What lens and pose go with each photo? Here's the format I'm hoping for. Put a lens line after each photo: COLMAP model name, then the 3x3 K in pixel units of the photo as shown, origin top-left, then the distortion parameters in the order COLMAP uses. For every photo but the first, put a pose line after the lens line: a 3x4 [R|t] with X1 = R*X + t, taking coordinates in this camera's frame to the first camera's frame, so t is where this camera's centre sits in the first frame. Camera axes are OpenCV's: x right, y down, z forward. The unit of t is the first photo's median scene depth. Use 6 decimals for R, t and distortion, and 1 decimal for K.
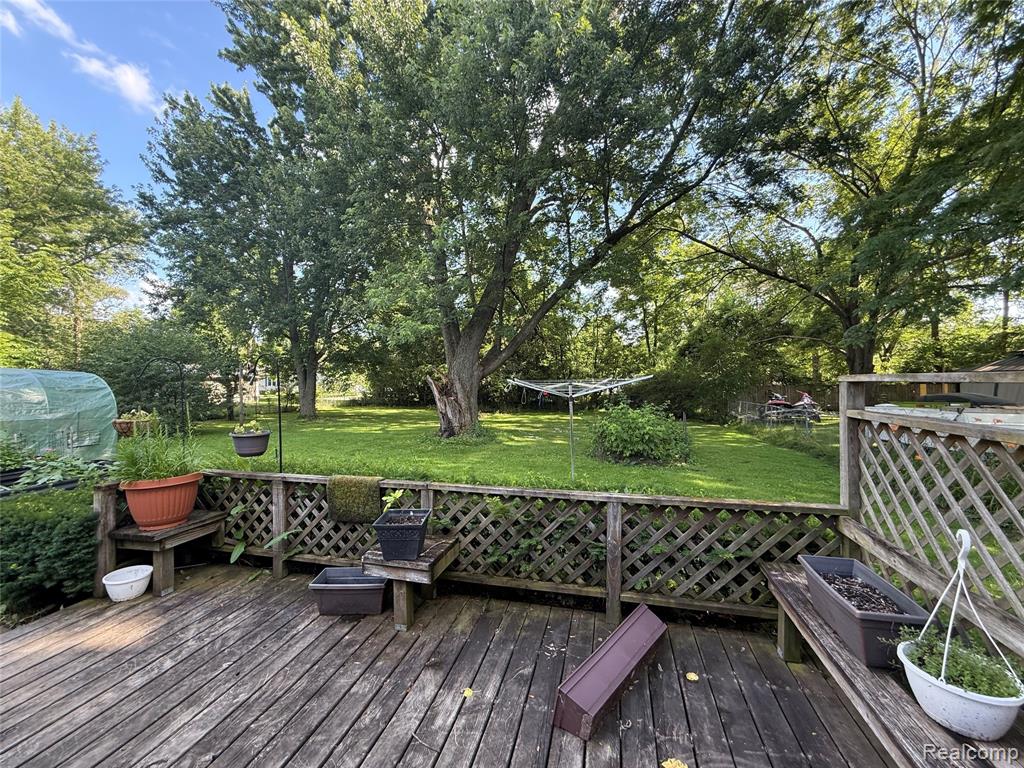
lens RADIAL K [[409.1, 0, 511.7], [0, 409.1, 382.7], [0, 0, 1]] dist [0.000667, -0.000023]
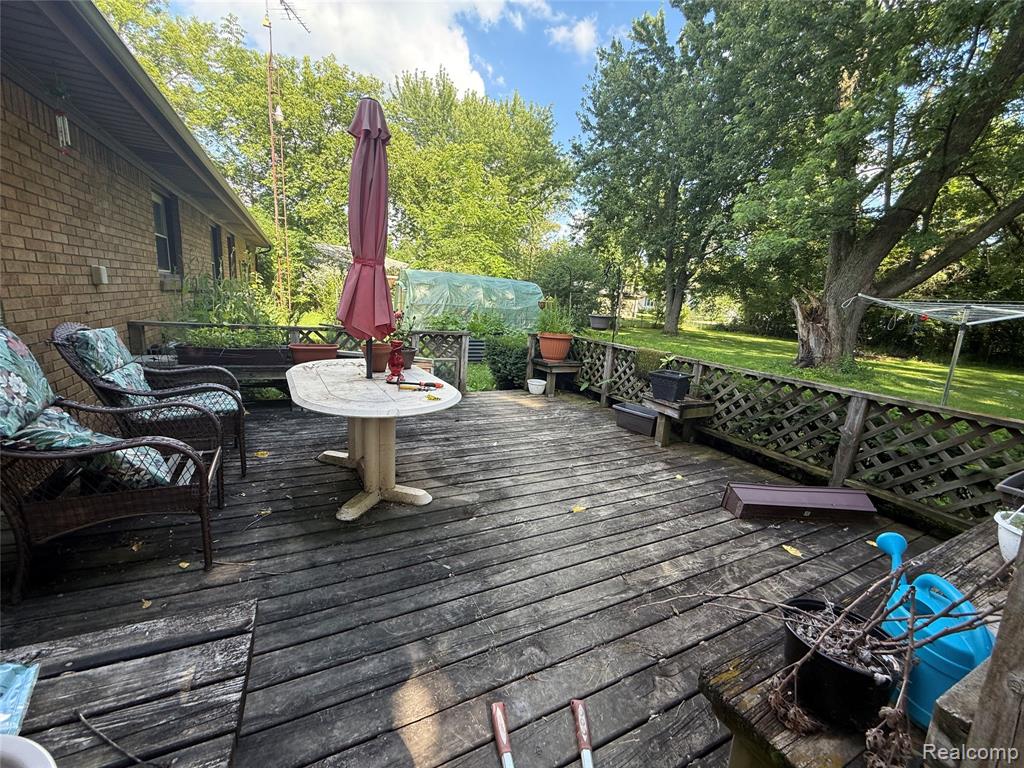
lens RADIAL K [[409.1, 0, 508.7], [0, 409.1, 381.6], [0, 0, 1]] dist [0.000667, -0.000023]
pose [[0.647730, 0.201694, -0.734687, 0.068450], [-0.067973, 0.975774, 0.207952, 0.014555], [0.758832, -0.084758, 0.645748, -0.059804]]
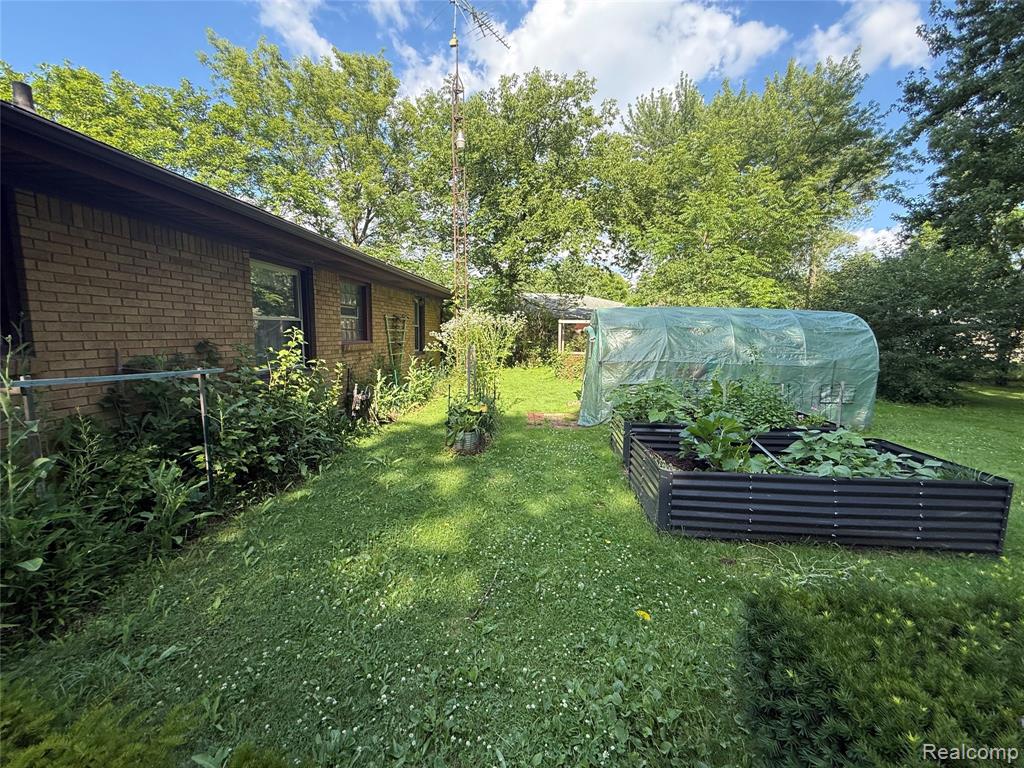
lens RADIAL K [[409.1, 0, 509.0], [0, 409.1, 380.1], [0, 0, 1]] dist [0.000667, -0.000023]
pose [[0.143128, 0.121655, -0.982199, -0.192300], [-0.010770, 0.992549, 0.121368, 0.010350], [0.989646, -0.006793, 0.143372, 0.135681]]
